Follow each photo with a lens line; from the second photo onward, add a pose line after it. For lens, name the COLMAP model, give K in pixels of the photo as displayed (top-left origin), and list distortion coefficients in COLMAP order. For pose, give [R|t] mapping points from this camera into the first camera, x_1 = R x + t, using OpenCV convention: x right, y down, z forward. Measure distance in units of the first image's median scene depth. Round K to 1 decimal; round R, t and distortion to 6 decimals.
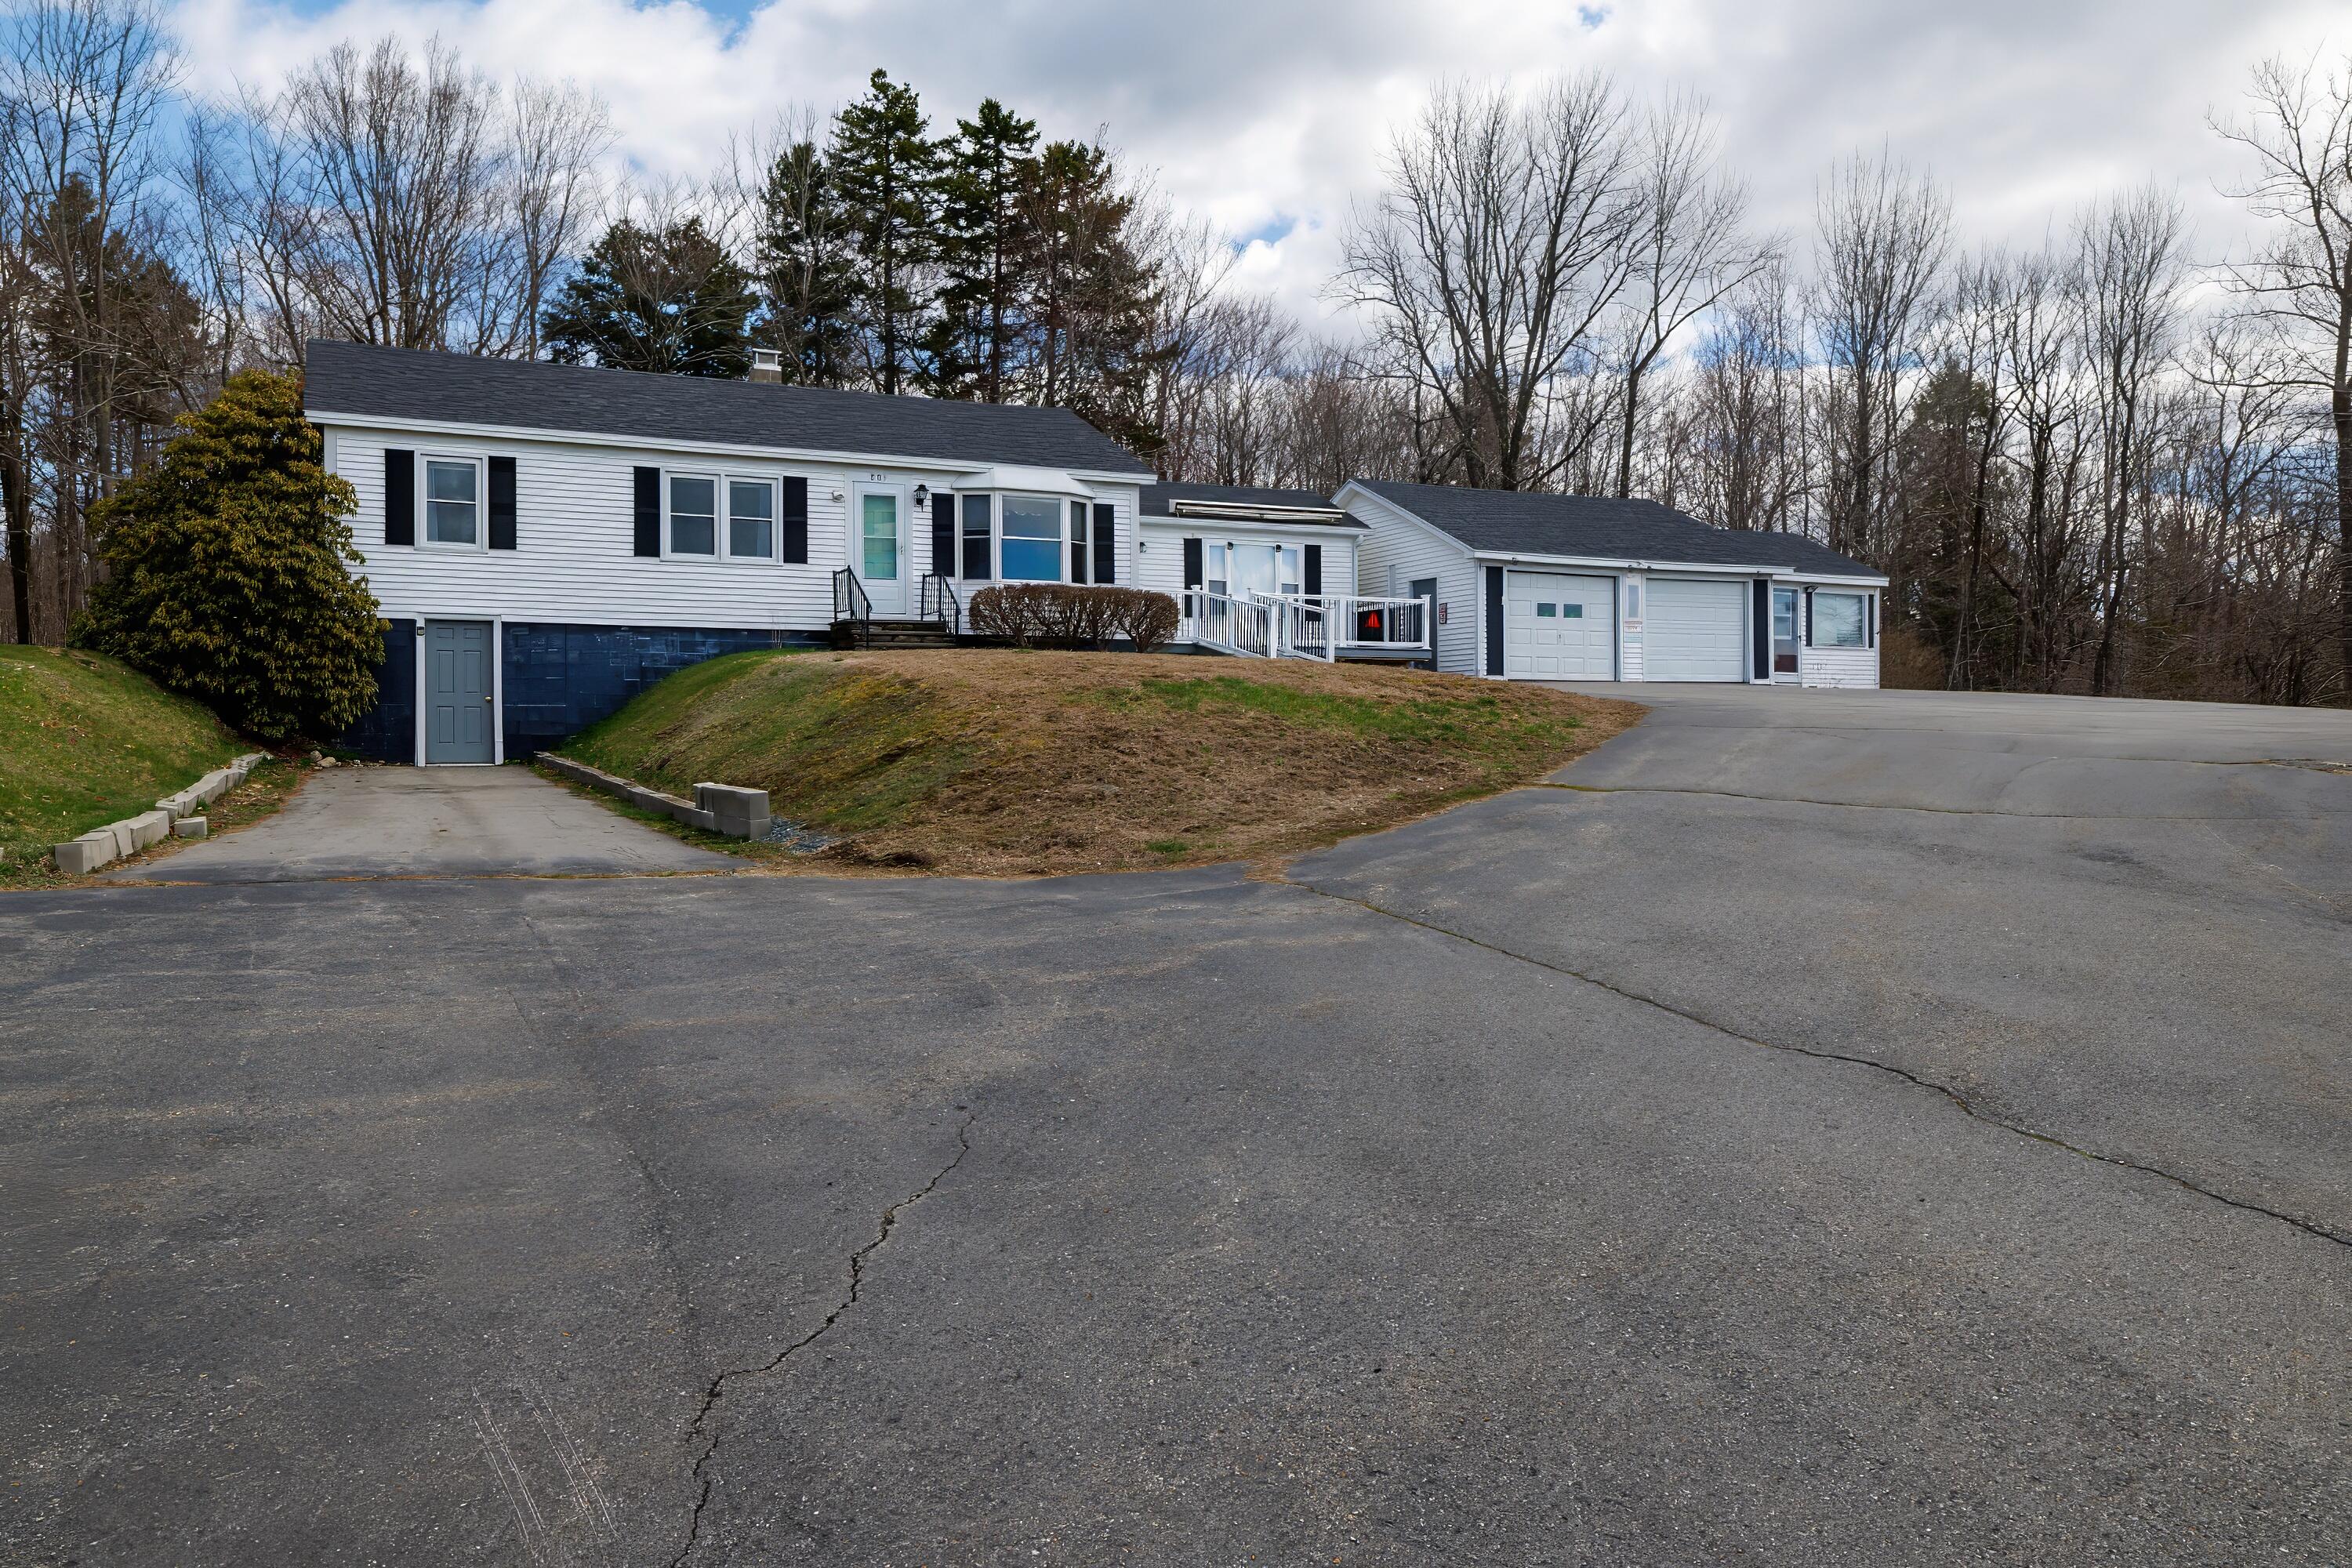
lens RADIAL K [[1666.6, 0, 1175.4], [0, 1666.6, 782.7], [0, 0, 1]] dist [0.004457, -0.002058]
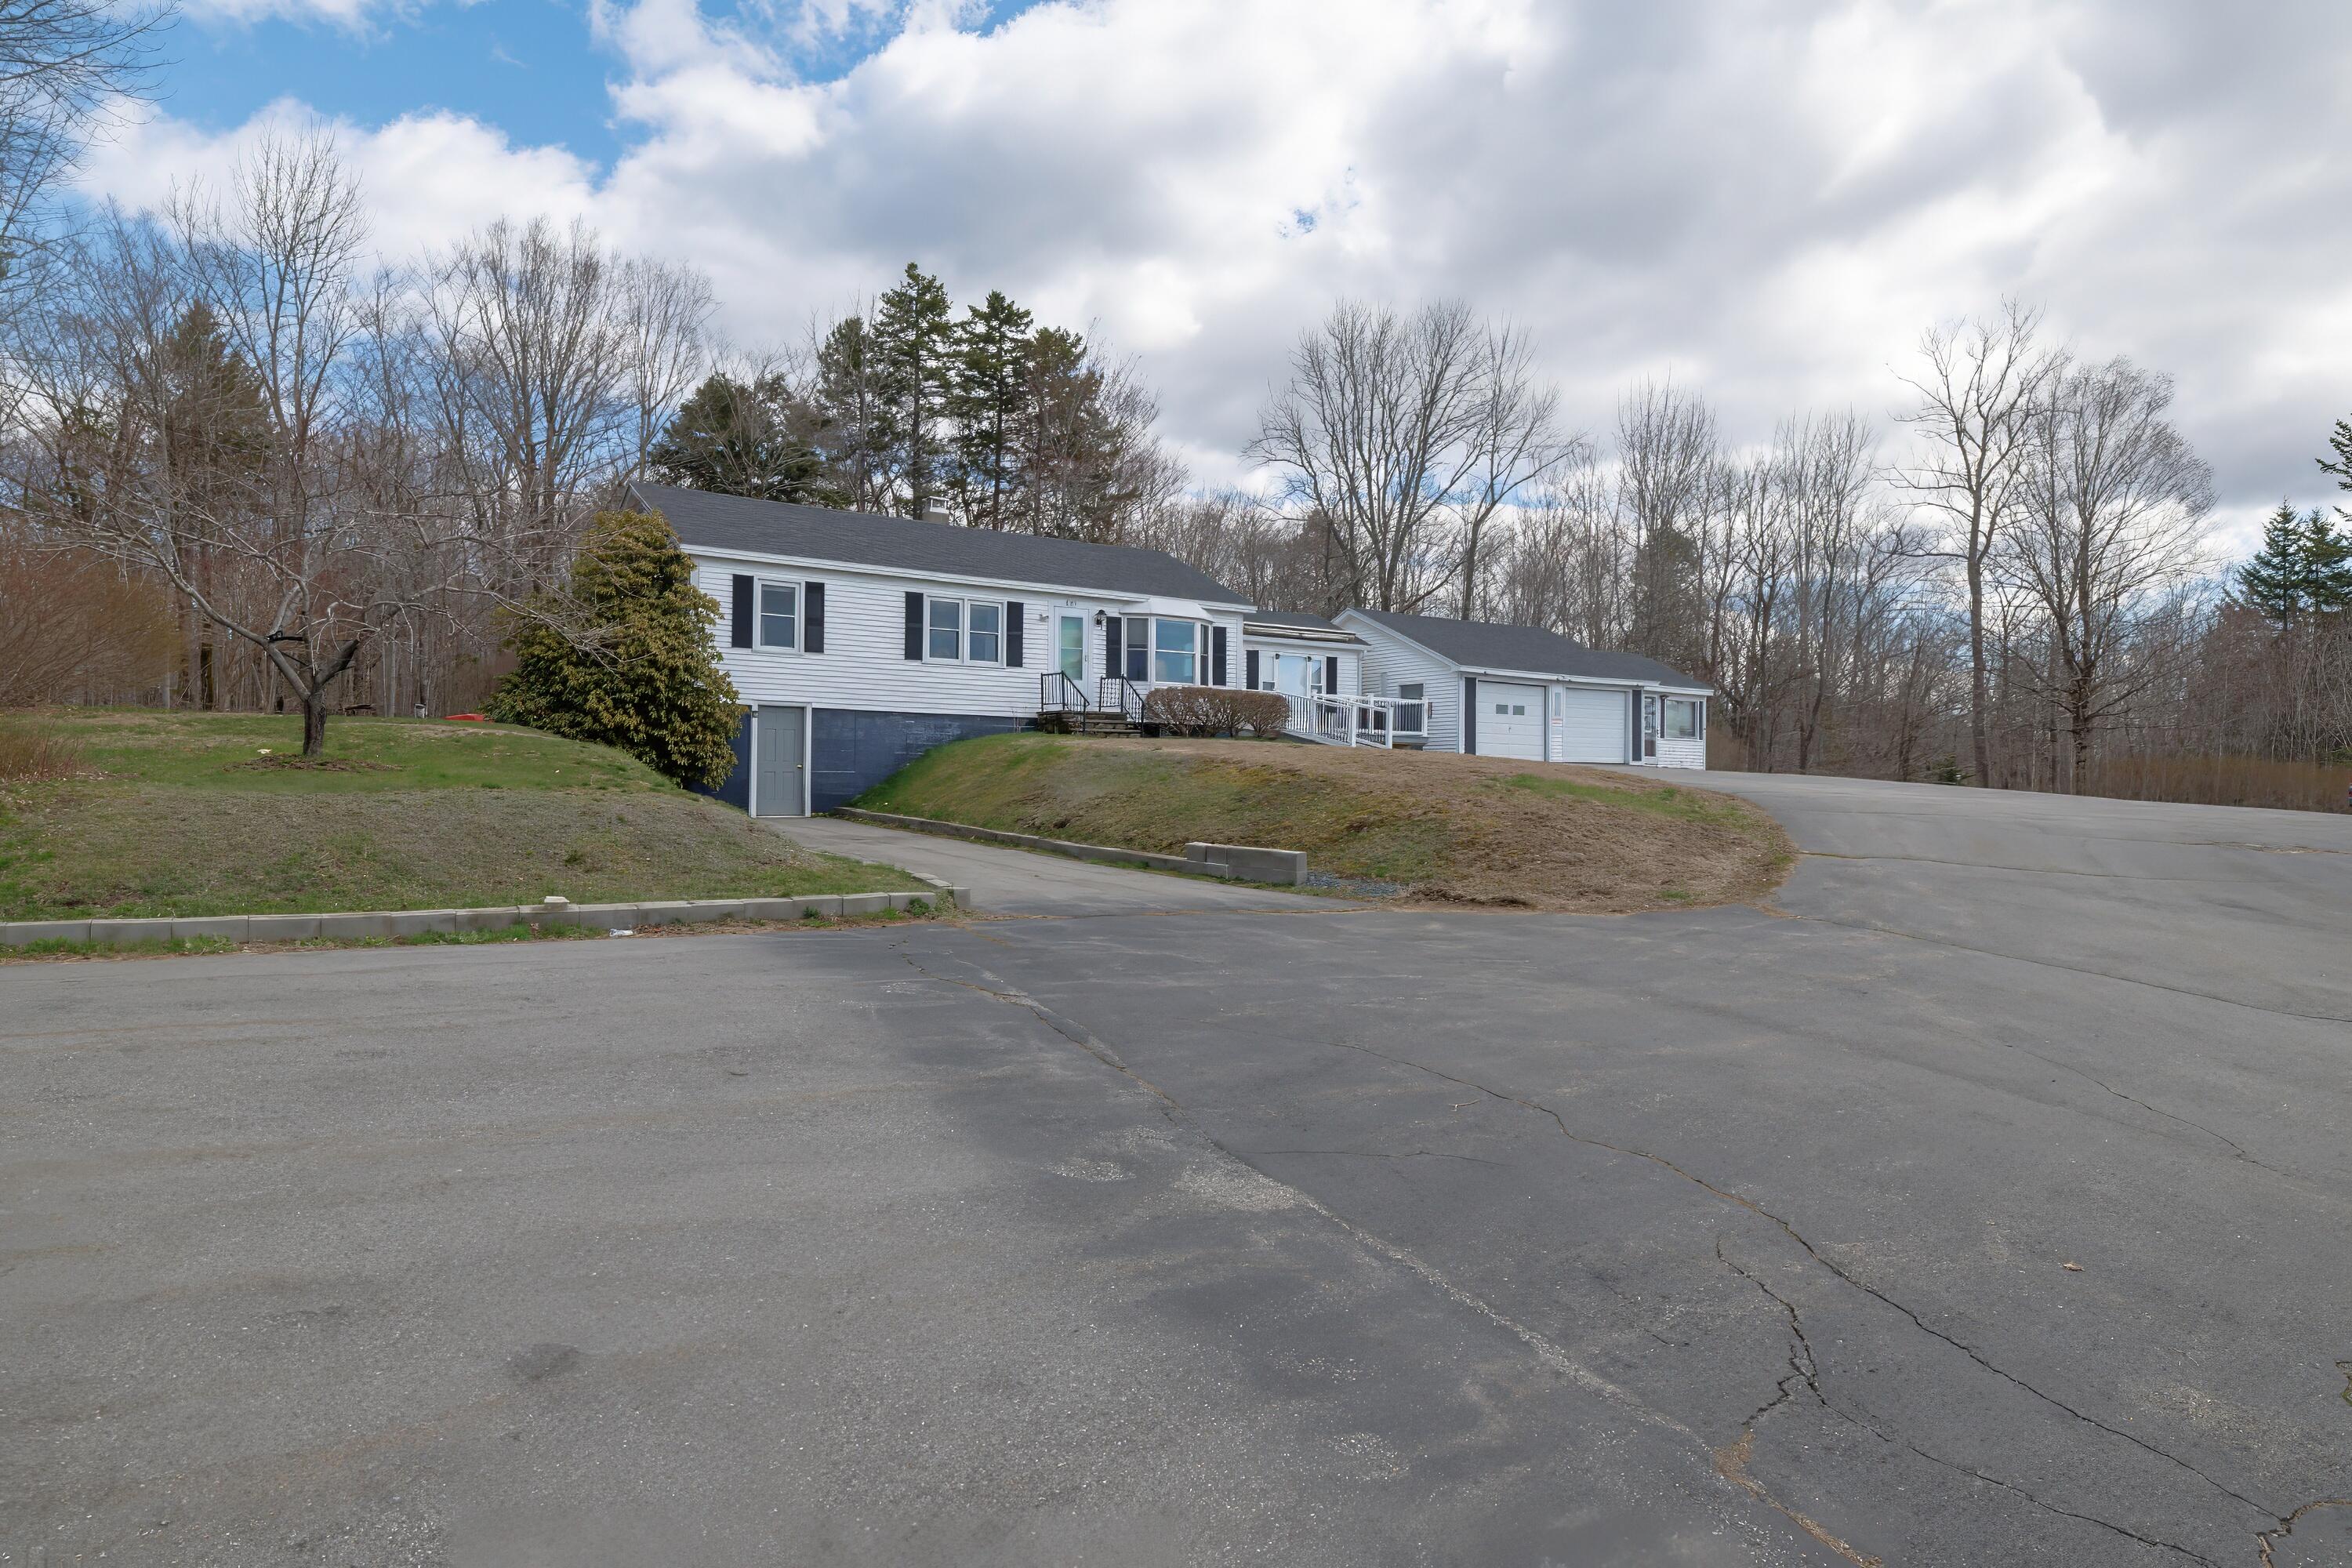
lens RADIAL K [[1343.0, 0, 1181.4], [0, 1343.0, 799.2], [0, 0, 1]] dist [0.006821, -0.000211]
pose [[0.990324, 0.013529, 0.138113, -0.228517], [-0.011175, 0.999779, -0.017806, -0.008211], [-0.138324, 0.016091, 0.990256, -0.071882]]
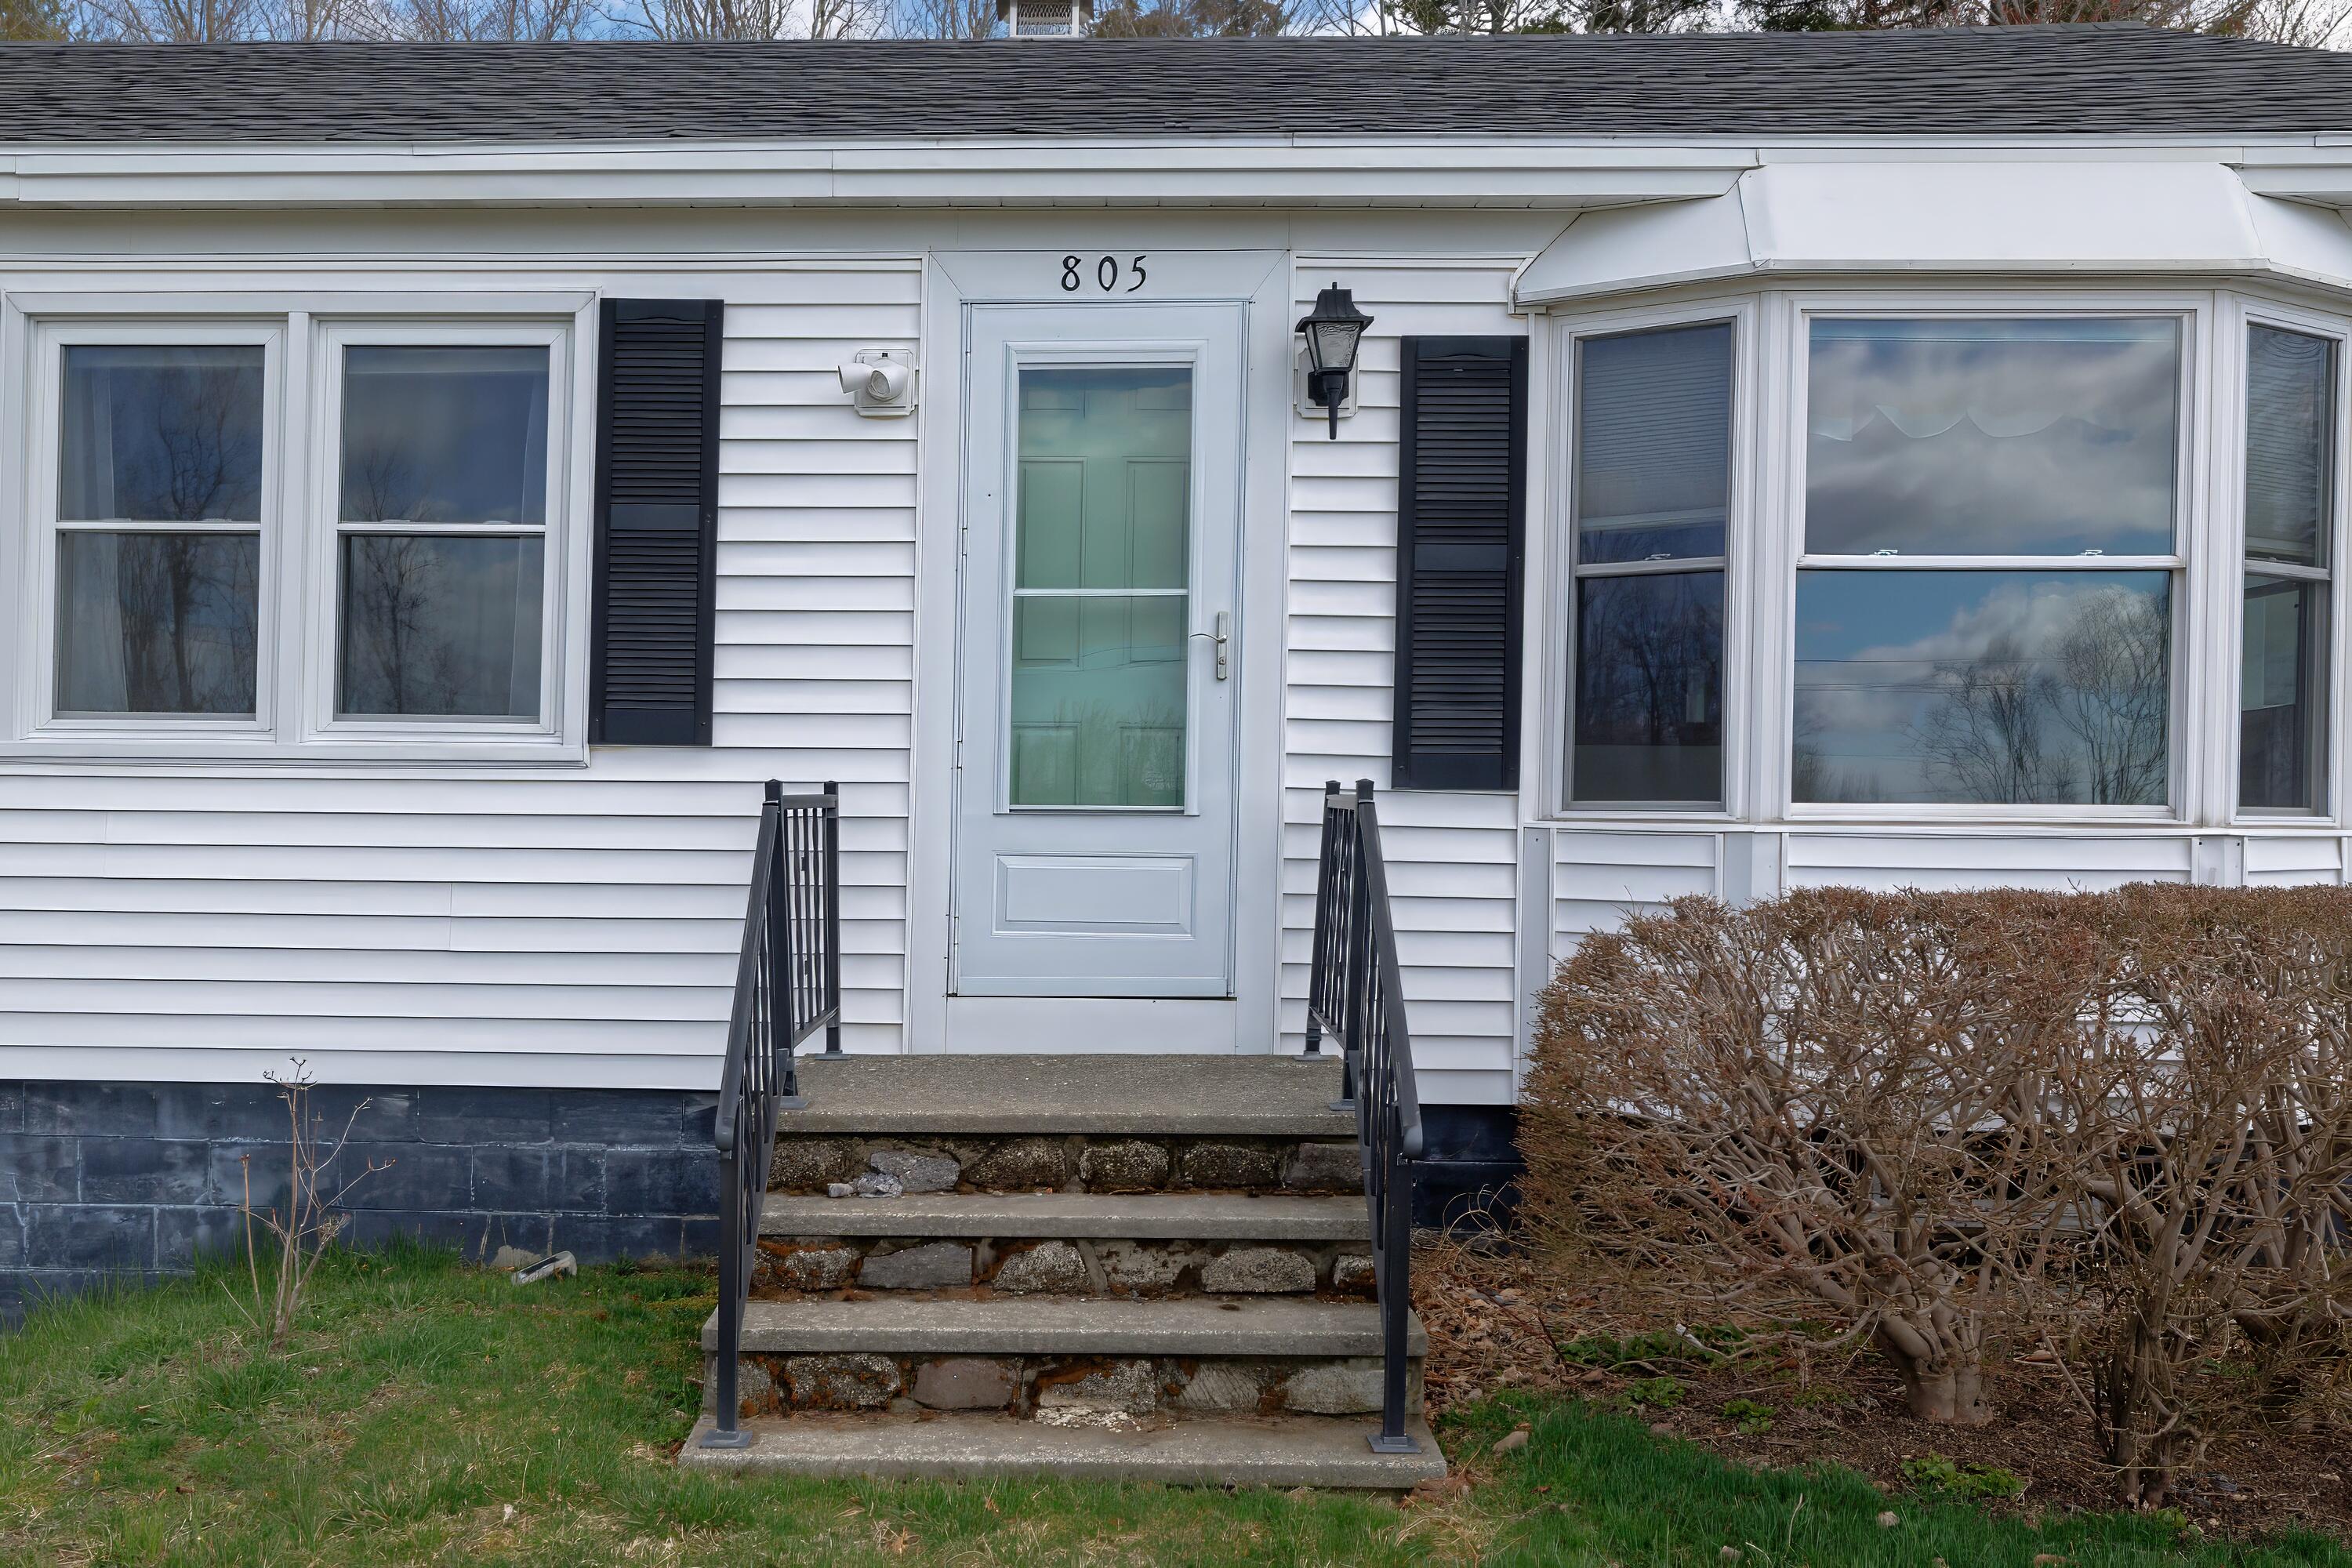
lens RADIAL K [[1666.6, 0, 1173.6], [0, 1666.6, 785.3], [0, 0, 1]] dist [0.004457, -0.002058]
pose [[0.875479, 0.023142, -0.482701, -0.076558], [-0.025012, 0.999684, 0.002562, -0.121667], [0.482608, 0.009831, 0.875781, 0.809918]]
